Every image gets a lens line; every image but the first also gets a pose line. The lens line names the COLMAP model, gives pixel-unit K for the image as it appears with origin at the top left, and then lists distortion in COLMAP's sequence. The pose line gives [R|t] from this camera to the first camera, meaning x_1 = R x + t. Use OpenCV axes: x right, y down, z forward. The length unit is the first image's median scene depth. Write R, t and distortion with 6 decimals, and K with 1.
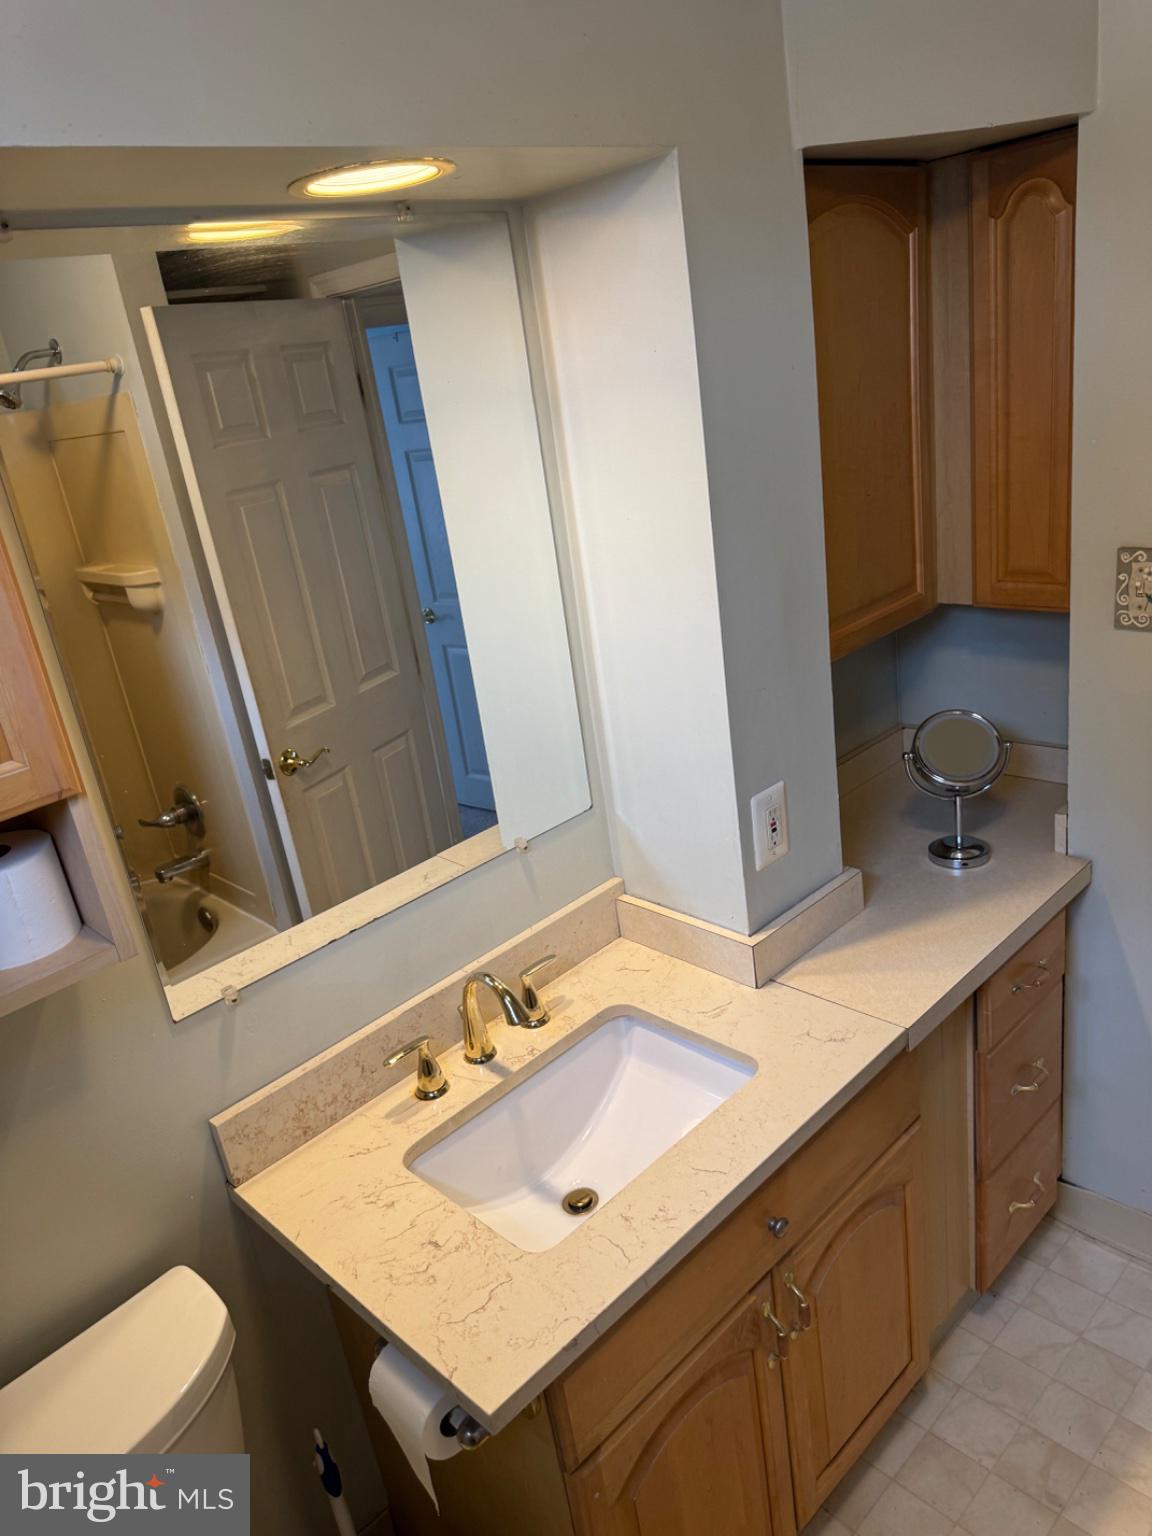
lens RADIAL K [[1084.7, 0, 571.3], [0, 1084.7, 773.0], [0, 0, 1]] dist [0.029409, -0.078272]
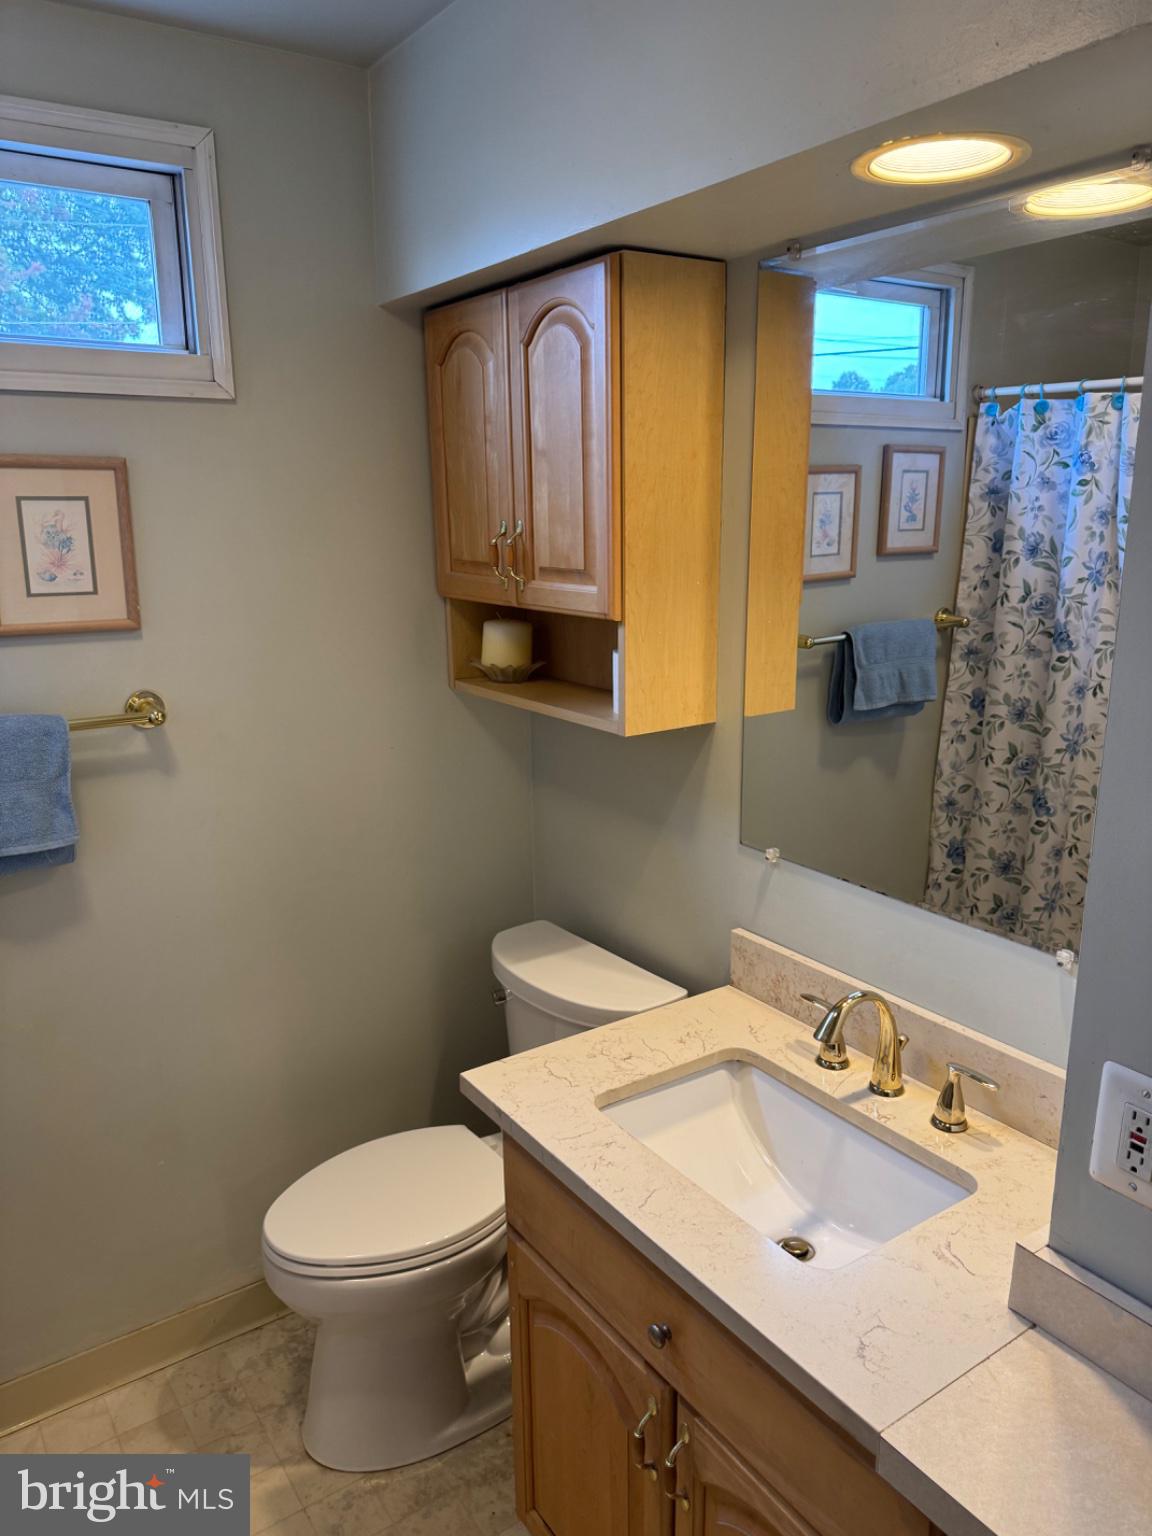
lens RADIAL K [[1084.7, 0, 571.3], [0, 1084.7, 773.0], [0, 0, 1]] dist [0.029409, -0.078272]
pose [[-0.178640, 0.368892, -0.912144, 0.742390], [-0.314833, 0.856884, 0.408203, -0.280515], [0.932185, 0.360094, -0.036935, 0.699968]]
